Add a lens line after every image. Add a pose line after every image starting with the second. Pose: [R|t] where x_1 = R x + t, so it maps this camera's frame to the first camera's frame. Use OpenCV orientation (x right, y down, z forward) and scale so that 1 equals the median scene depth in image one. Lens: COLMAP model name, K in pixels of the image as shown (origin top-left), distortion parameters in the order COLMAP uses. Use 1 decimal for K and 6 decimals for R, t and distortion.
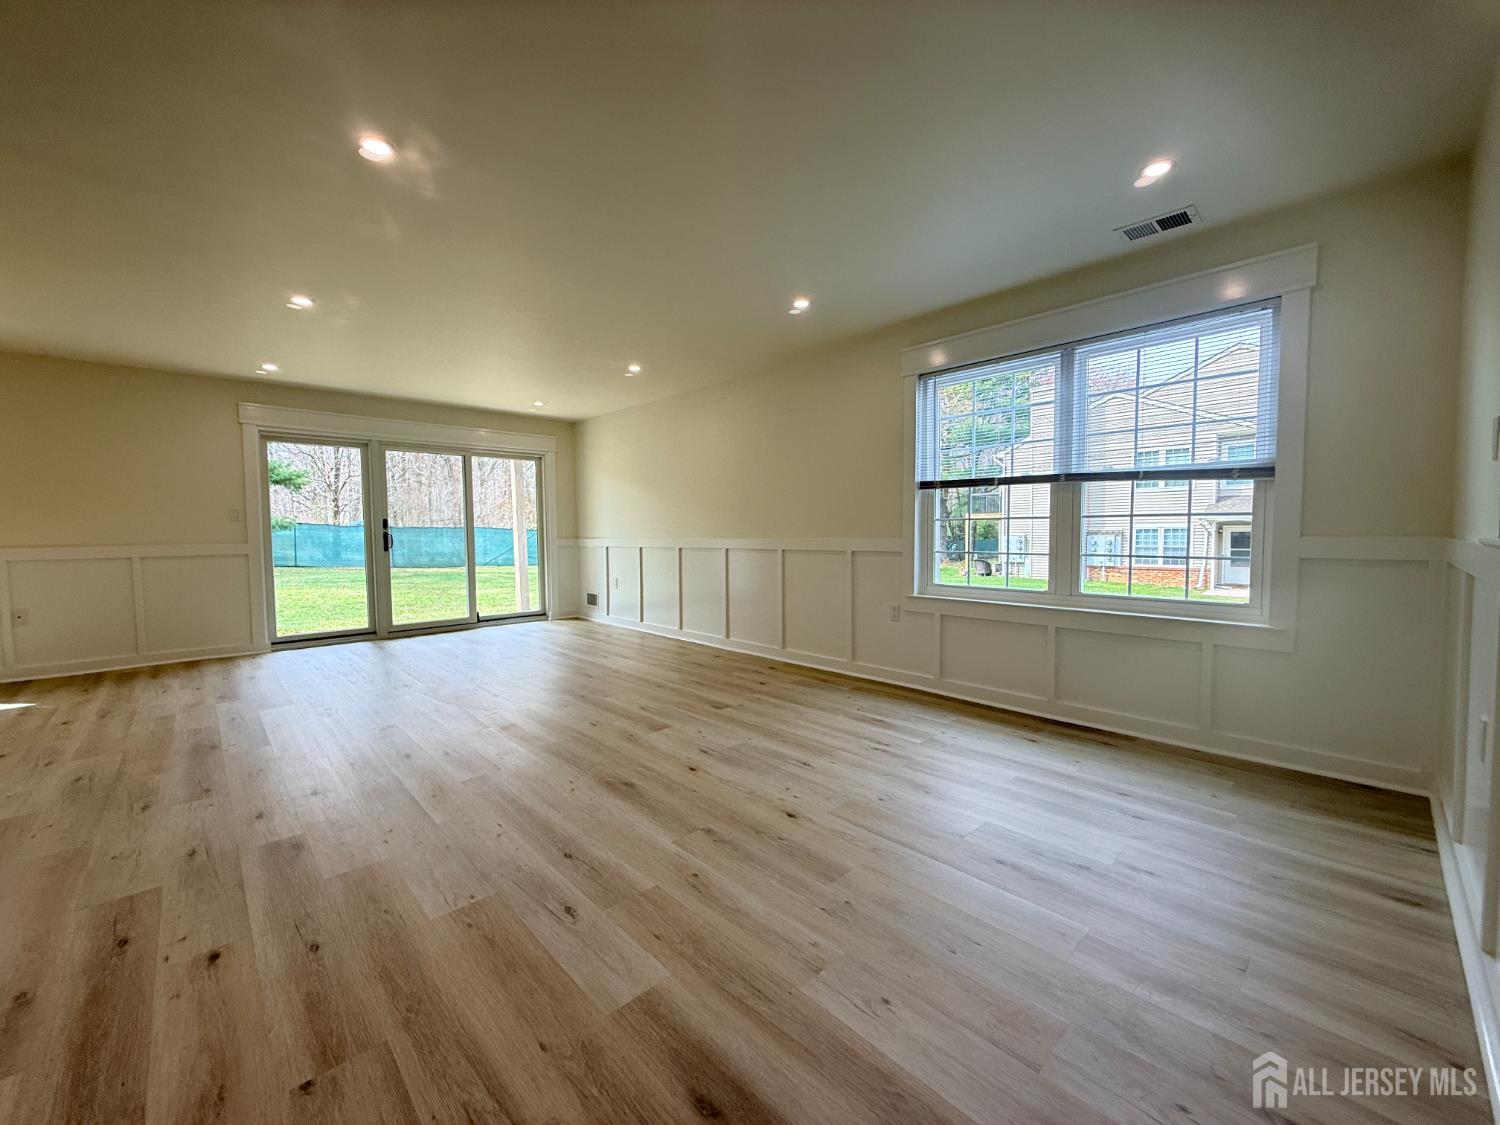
lens RADIAL K [[597.1, 0, 746.5], [0, 597.1, 561.2], [0, 0, 1]] dist [-0.001418, 0.000292]
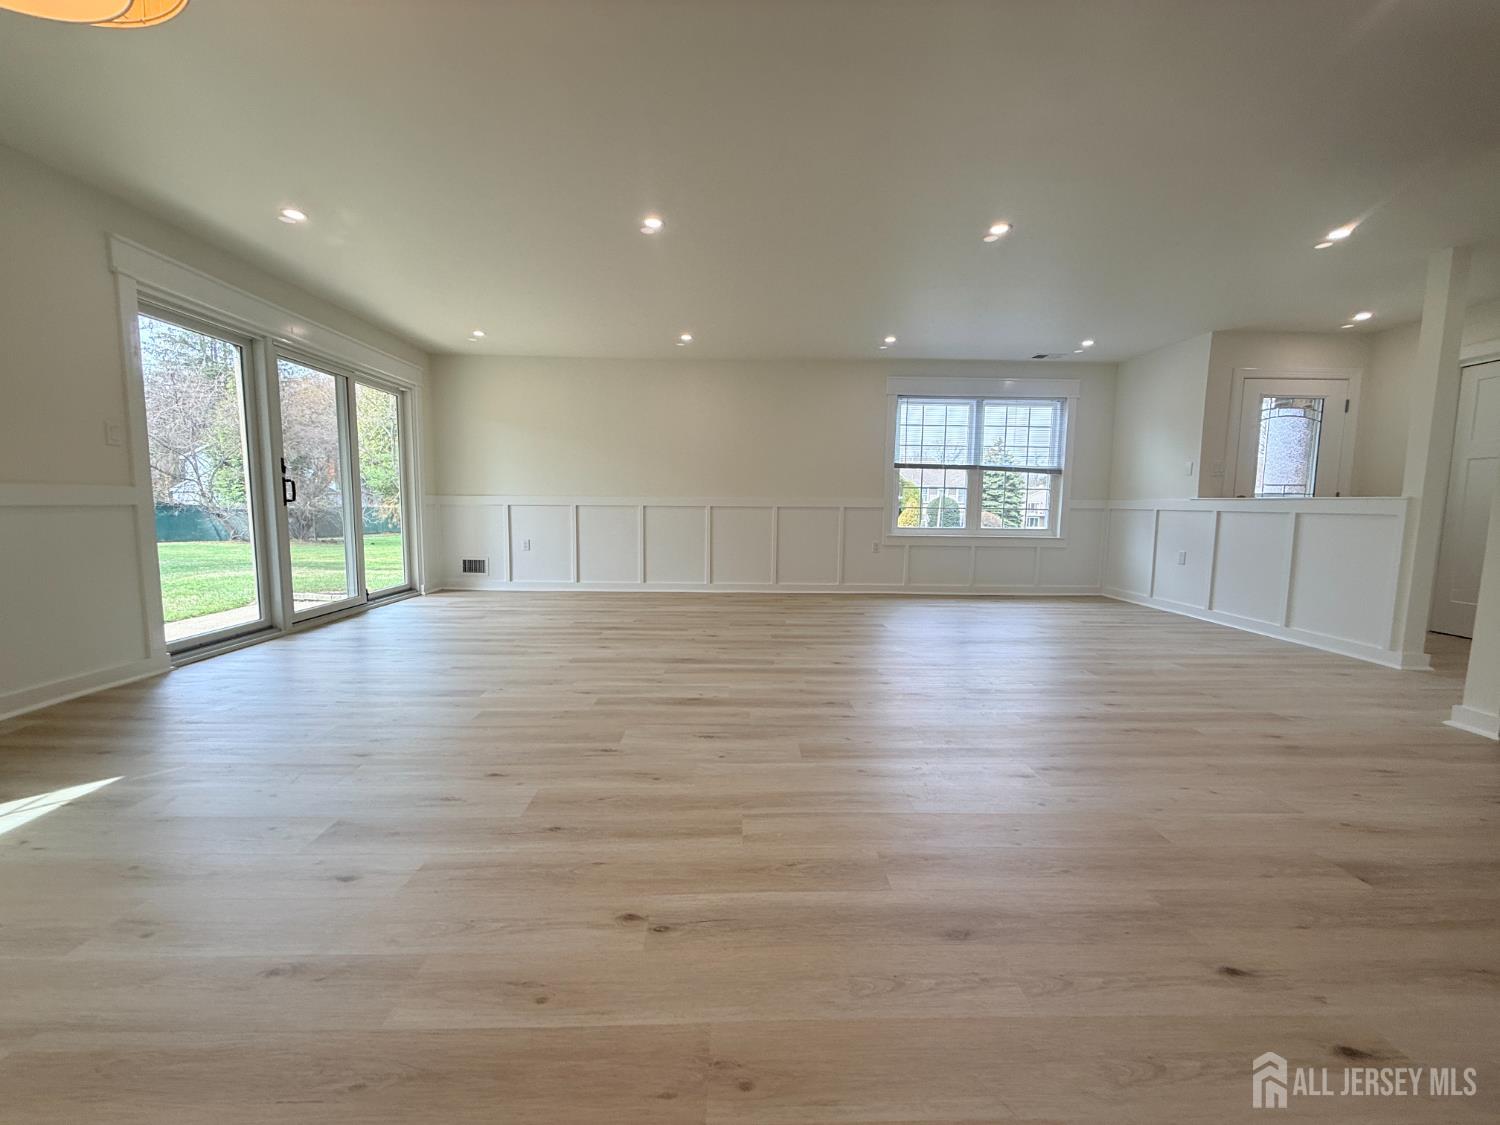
lens RADIAL K [[597.1, 0, 746.5], [0, 597.1, 561.2], [0, 0, 1]] dist [-0.001418, 0.000292]
pose [[0.664800, -0.055527, 0.744954, -1.131815], [0.021086, 0.998231, 0.055589, 0.029725], [-0.746723, -0.021247, 0.664795, 0.227547]]
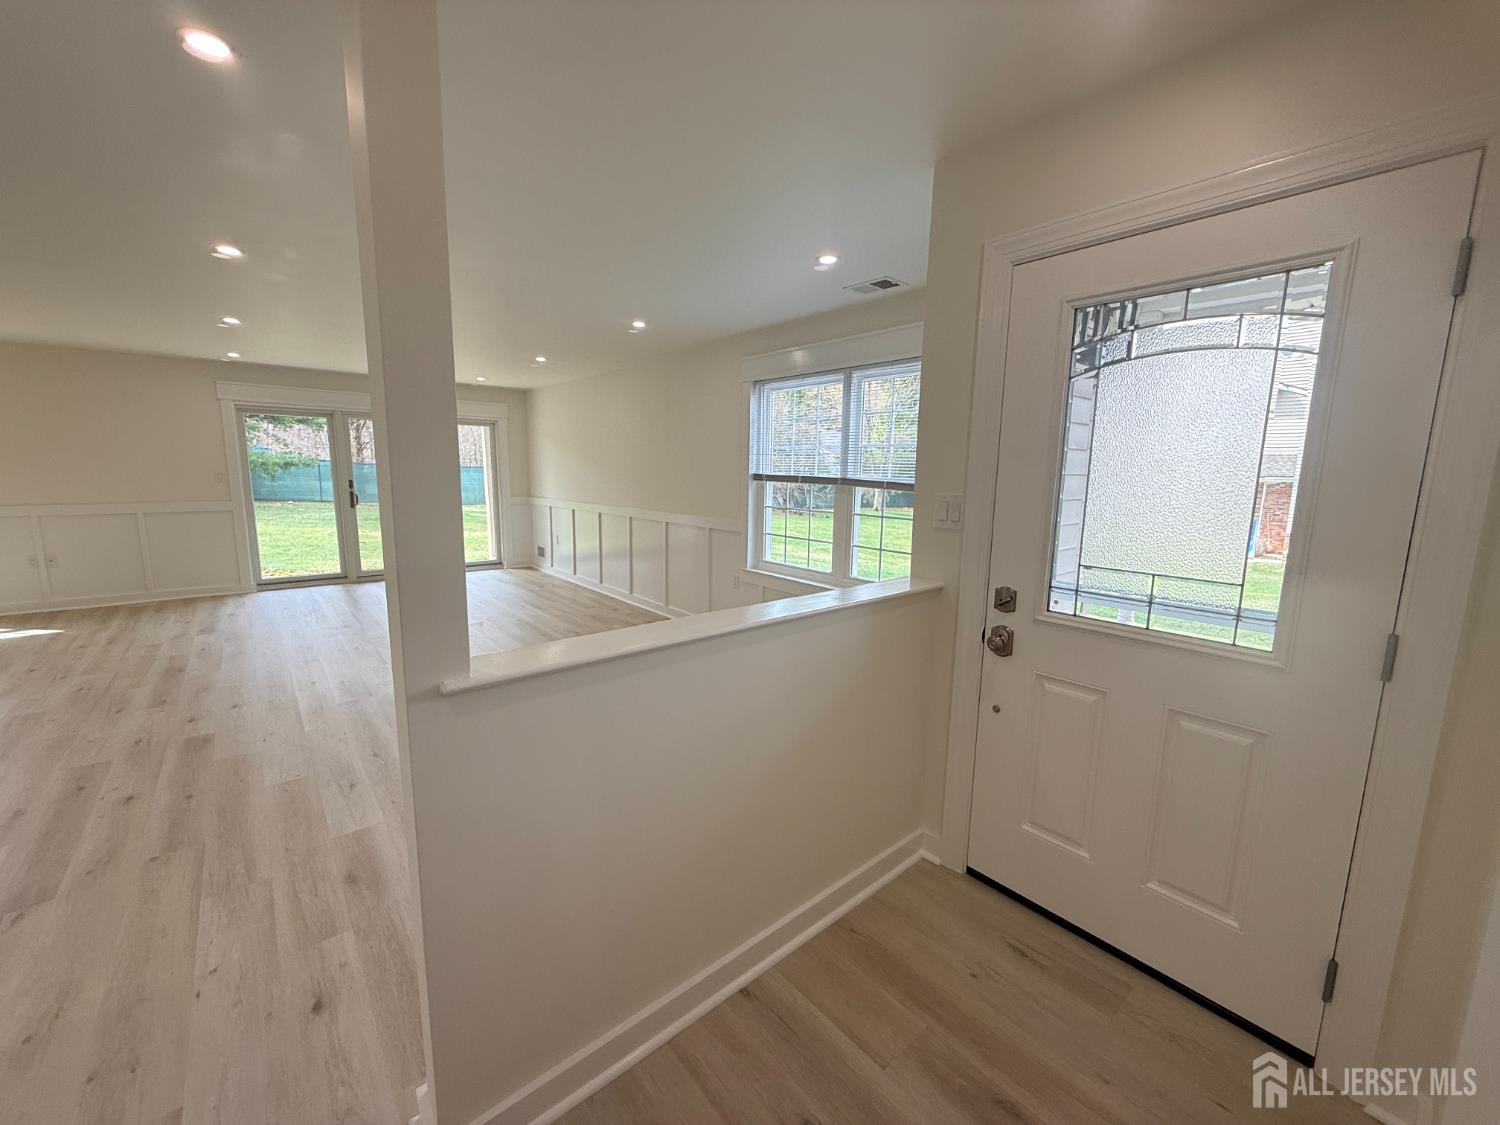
lens RADIAL K [[597.1, 0, 746.5], [0, 597.1, 561.2], [0, 0, 1]] dist [-0.001418, 0.000292]
pose [[0.998211, 0.032592, -0.050122, 0.331170], [-0.027265, 0.994255, 0.103510, -0.080917], [0.053208, -0.101958, 0.993365, -0.185382]]
